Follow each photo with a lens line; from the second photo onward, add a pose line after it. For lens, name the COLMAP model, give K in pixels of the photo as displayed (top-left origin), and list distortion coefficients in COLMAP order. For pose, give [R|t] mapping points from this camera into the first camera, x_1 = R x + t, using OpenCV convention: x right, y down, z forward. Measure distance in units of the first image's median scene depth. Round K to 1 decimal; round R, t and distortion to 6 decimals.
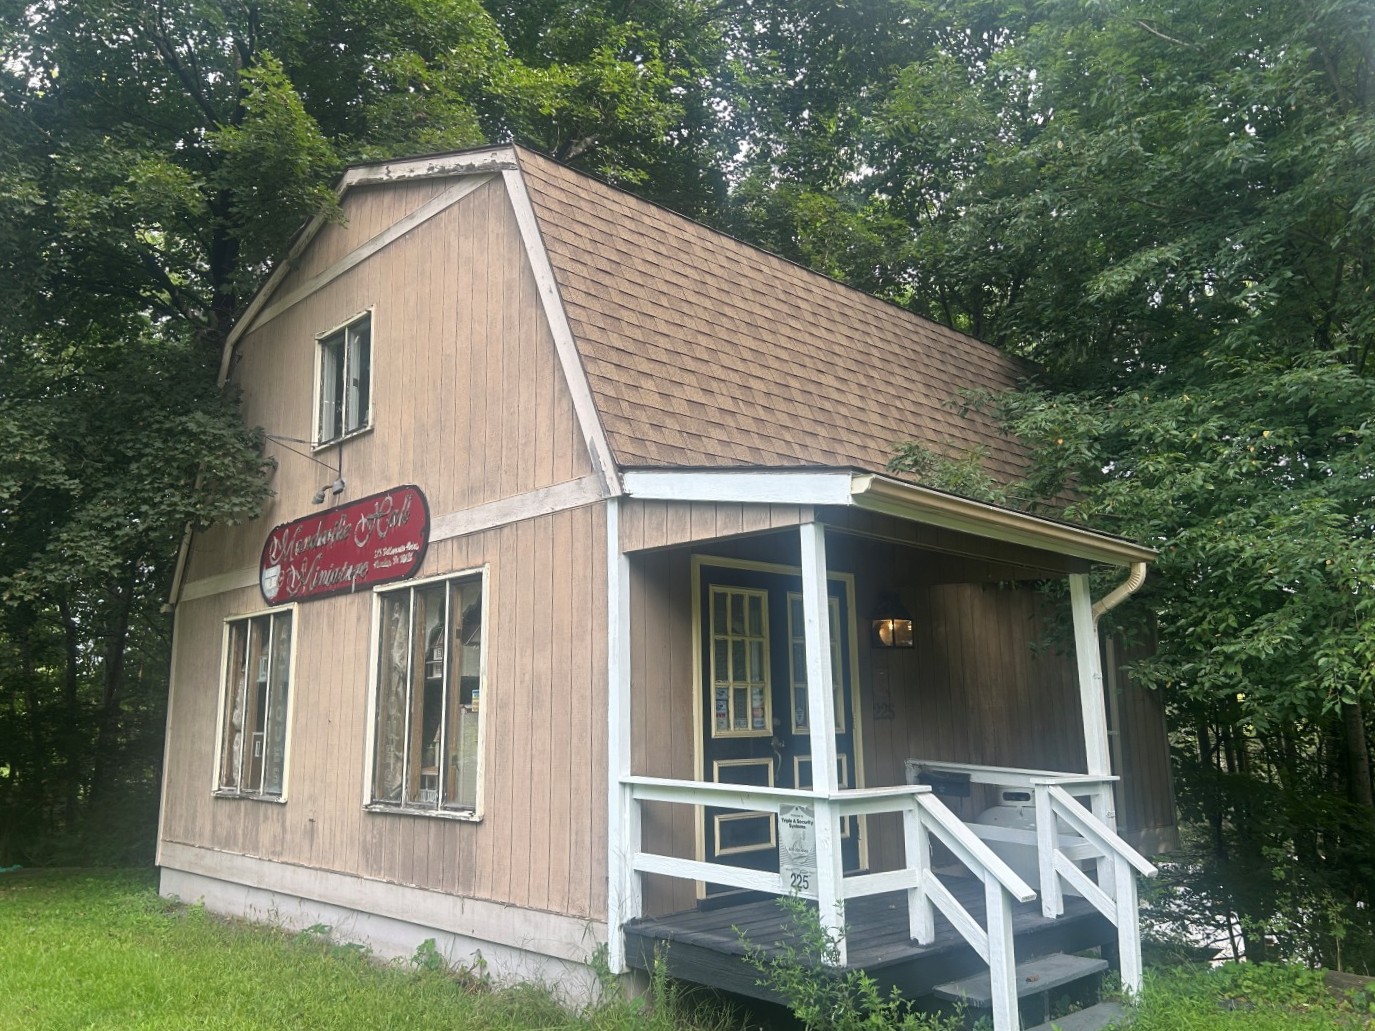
lens RADIAL K [[1058.6, 0, 700.8], [0, 1058.6, 524.3], [0, 0, 1]] dist [0.067079, -0.082603]
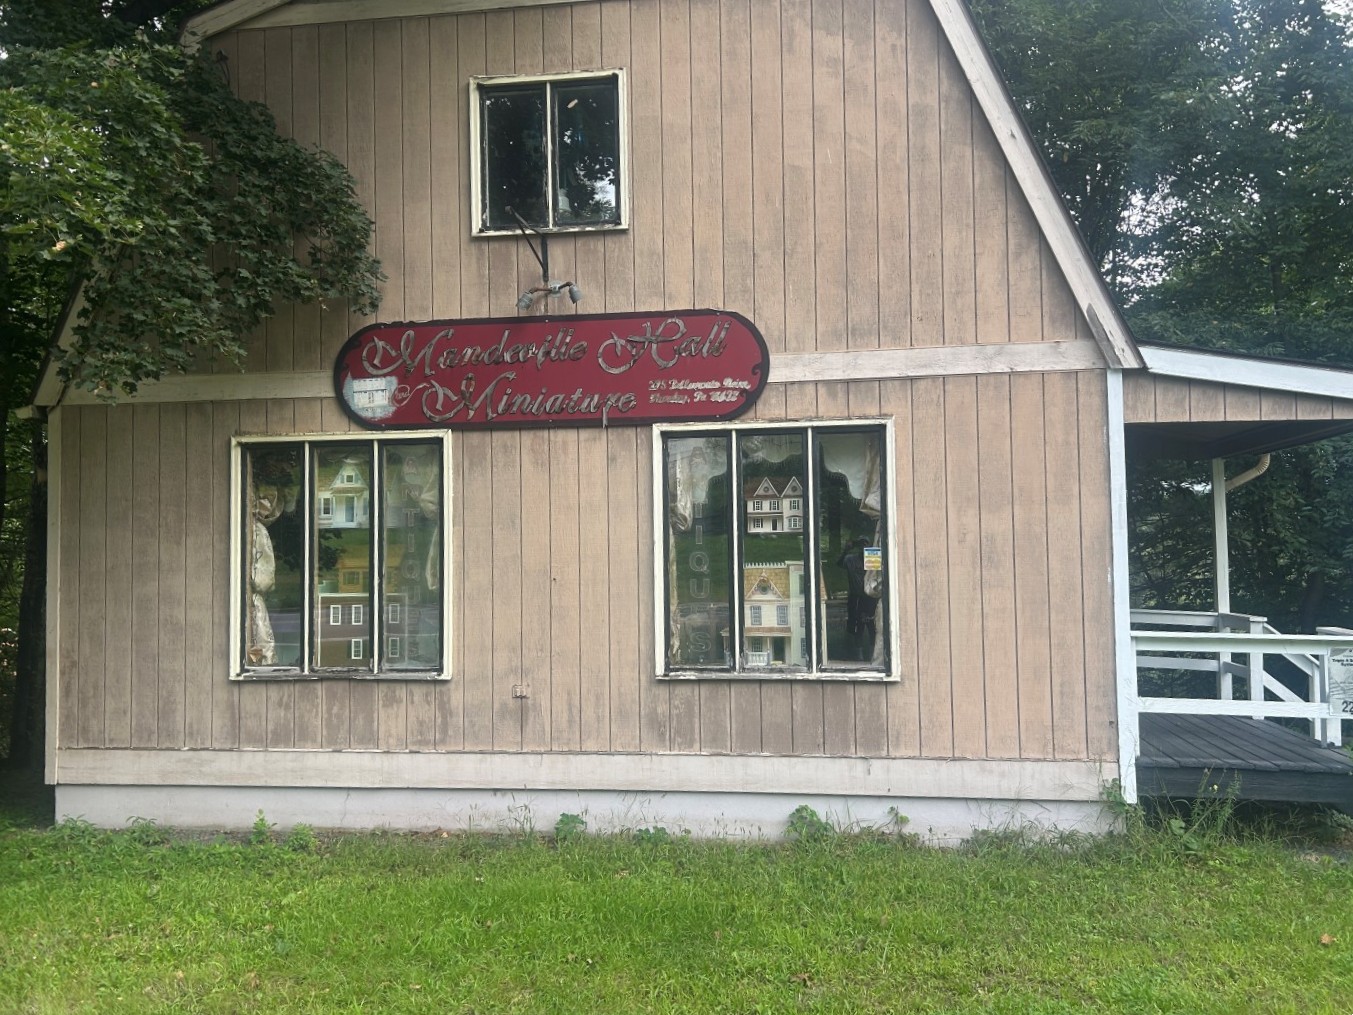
lens RADIAL K [[1041.6, 0, 682.3], [0, 1041.6, 511.3], [0, 0, 1]] dist [0.067079, -0.082603]
pose [[0.795105, 0.022544, 0.606053, -0.906451], [-0.106520, 0.988965, 0.102961, 0.045299], [-0.597044, -0.146421, 0.788733, 0.369561]]
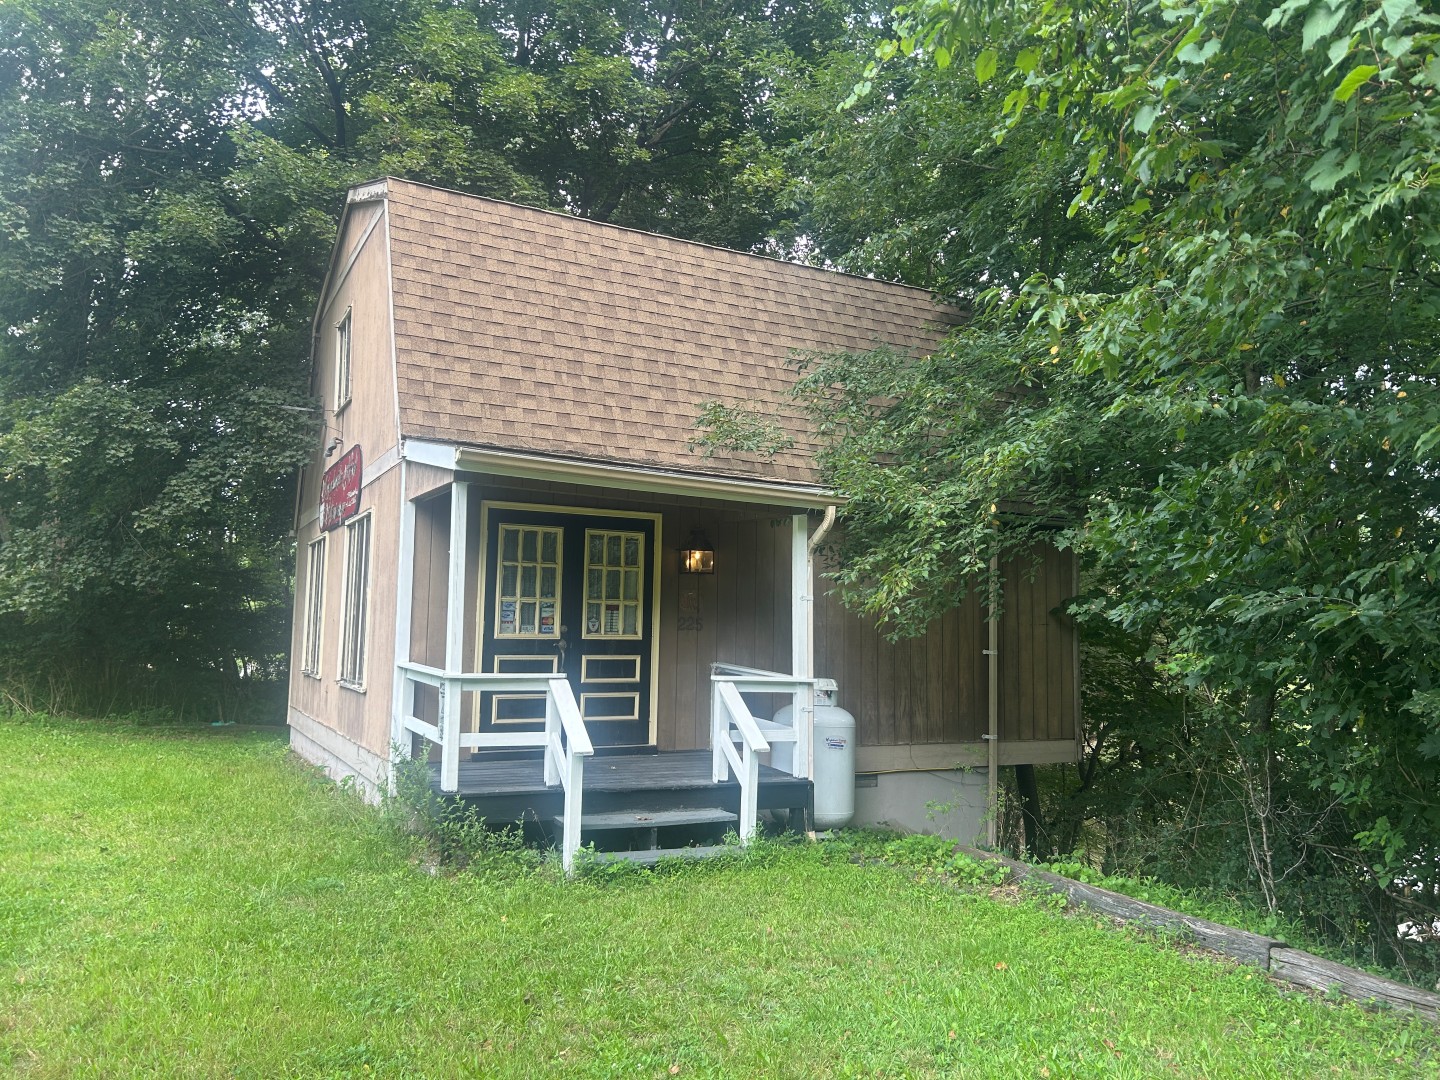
lens RADIAL K [[1108.6, 0, 816.7], [0, 1108.6, 545.9], [0, 0, 1]] dist [0.067079, -0.082603]
pose [[0.960056, 0.011645, -0.279566, 0.708645], [0.014696, 0.995656, 0.091943, -0.032643], [0.279423, -0.092379, 0.955714, -0.186792]]
